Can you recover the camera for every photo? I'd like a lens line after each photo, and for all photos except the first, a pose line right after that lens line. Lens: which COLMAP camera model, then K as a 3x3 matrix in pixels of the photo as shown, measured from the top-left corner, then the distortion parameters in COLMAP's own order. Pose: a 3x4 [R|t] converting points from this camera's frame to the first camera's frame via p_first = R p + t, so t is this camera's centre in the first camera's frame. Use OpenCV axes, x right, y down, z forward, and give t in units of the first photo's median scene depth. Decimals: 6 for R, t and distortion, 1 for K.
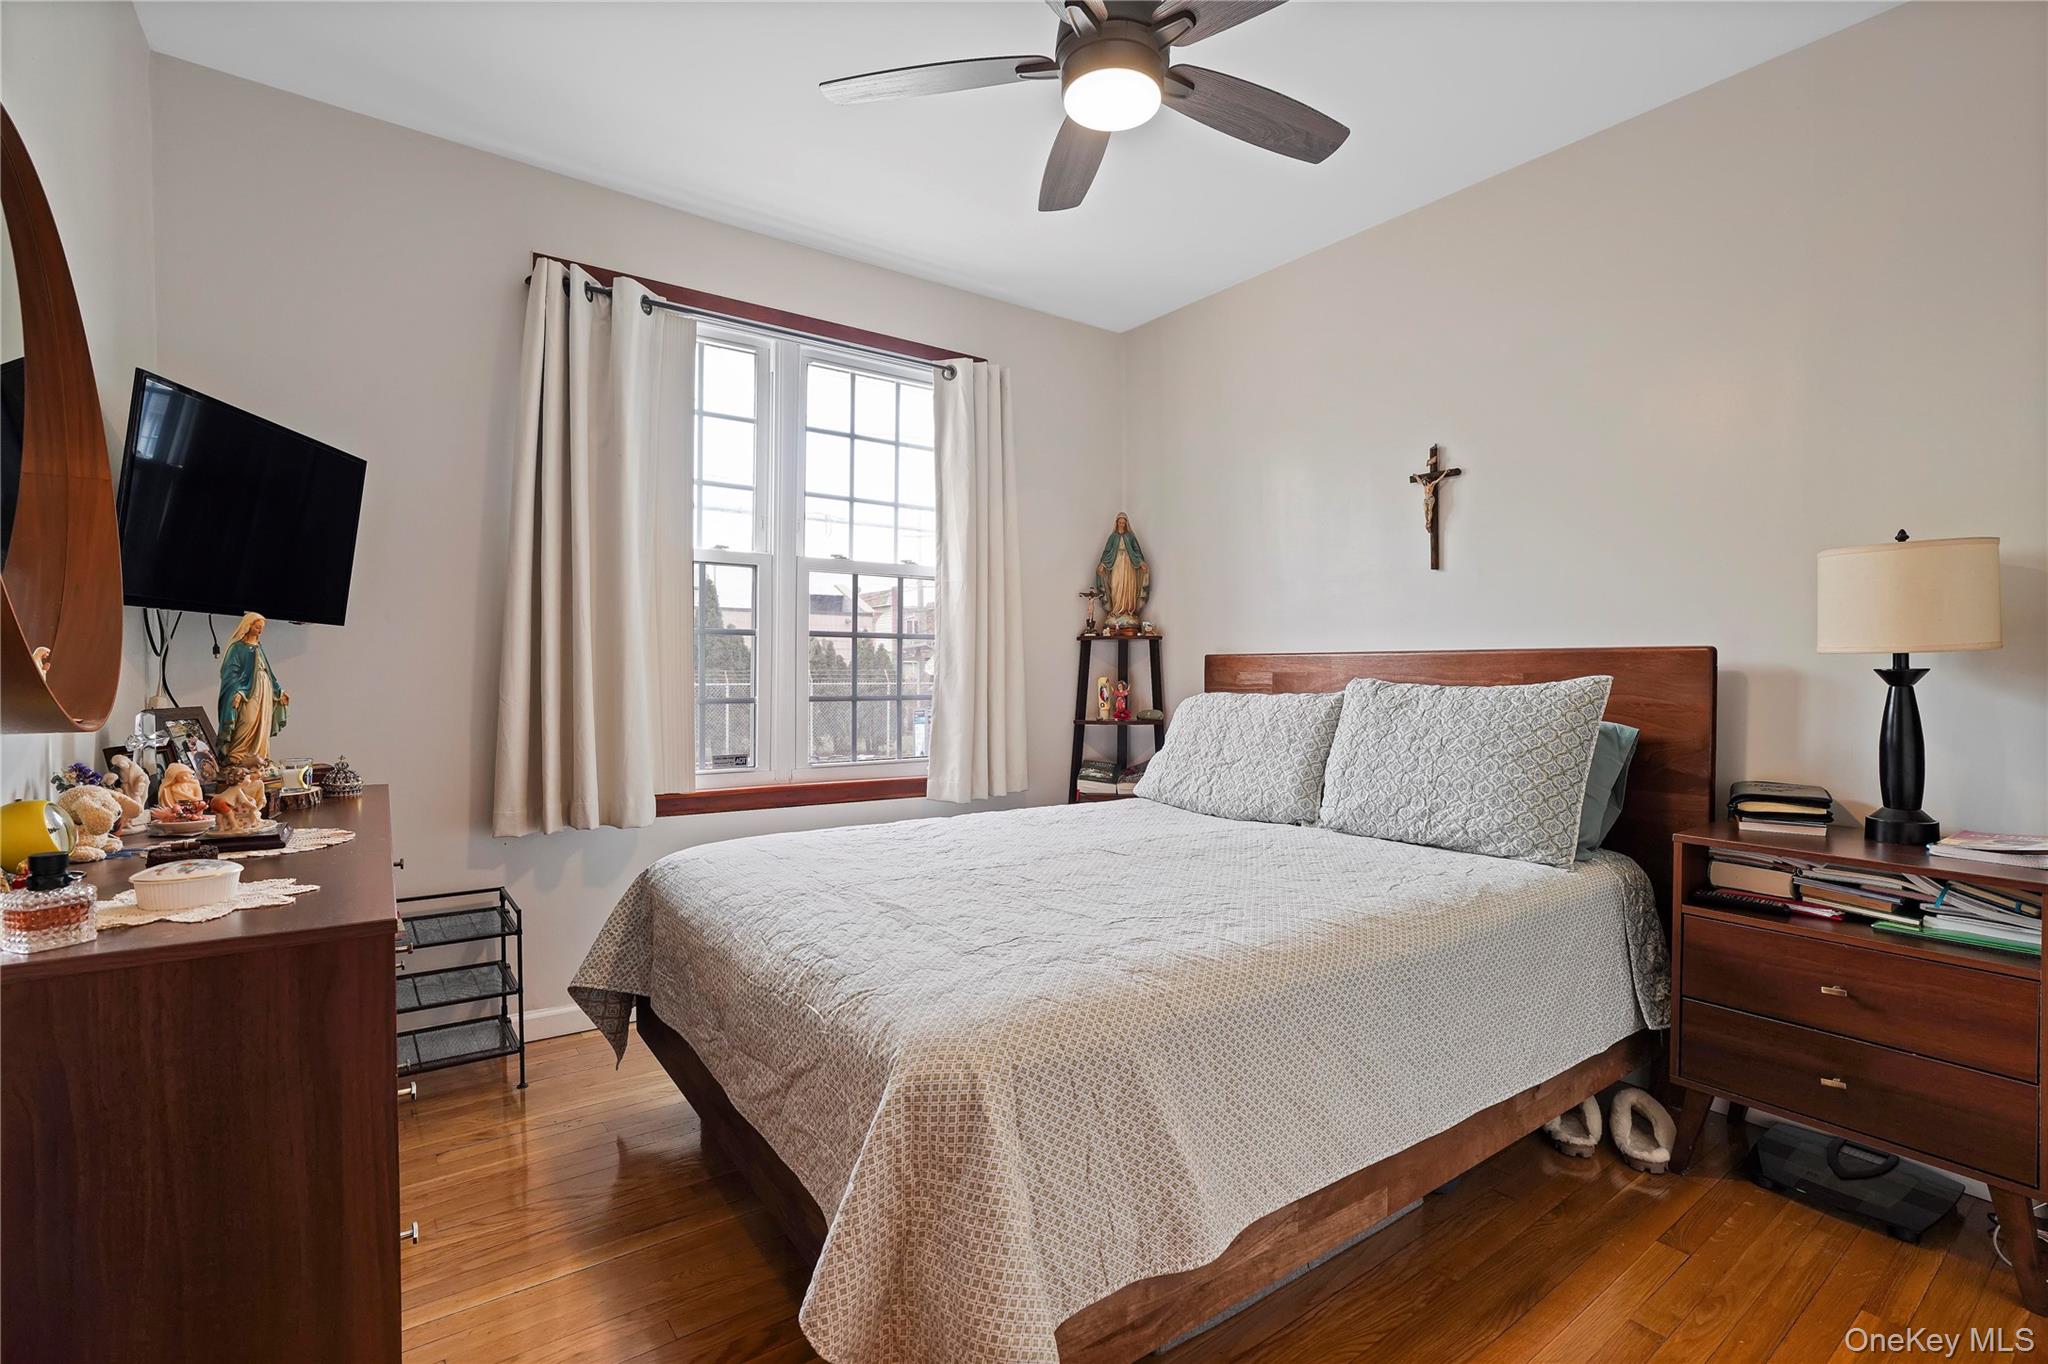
lens RADIAL K [[947.6, 0, 1054.6], [0, 947.6, 679.2], [0, 0, 1]] dist [-0.058878, 0.028053]
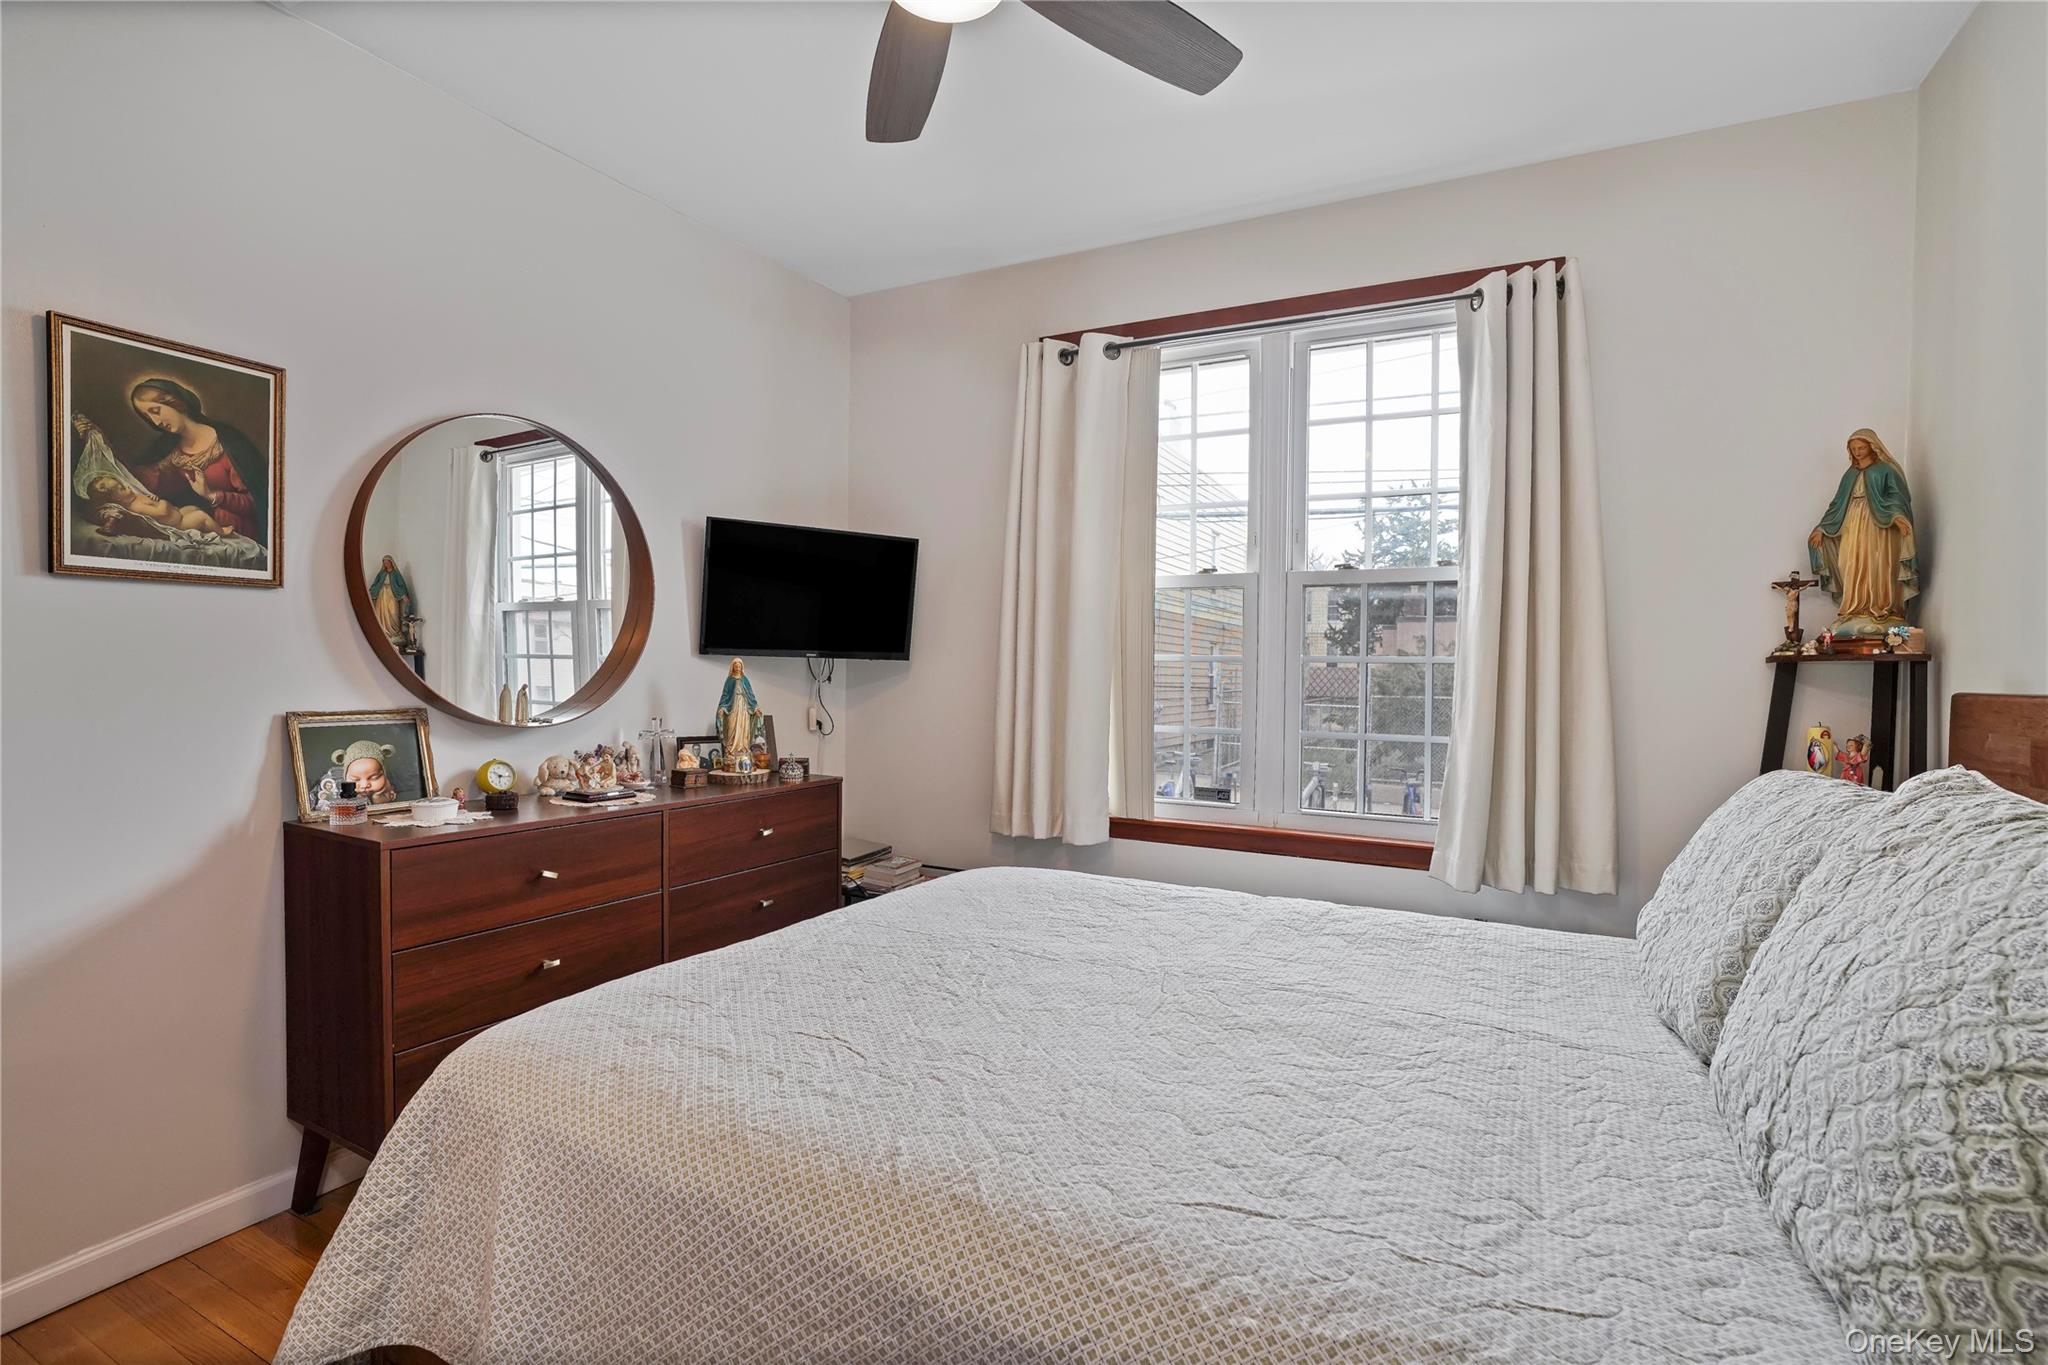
lens RADIAL K [[927.7, 0, 1028.6], [0, 927.7, 698.7], [0, 0, 1]] dist [-0.034545, 0.021845]
pose [[0.439523, 0.023618, -0.897921, 0.399733], [-0.025156, 0.999586, 0.013979, -0.018267], [0.897879, 0.016444, 0.439935, 0.396521]]
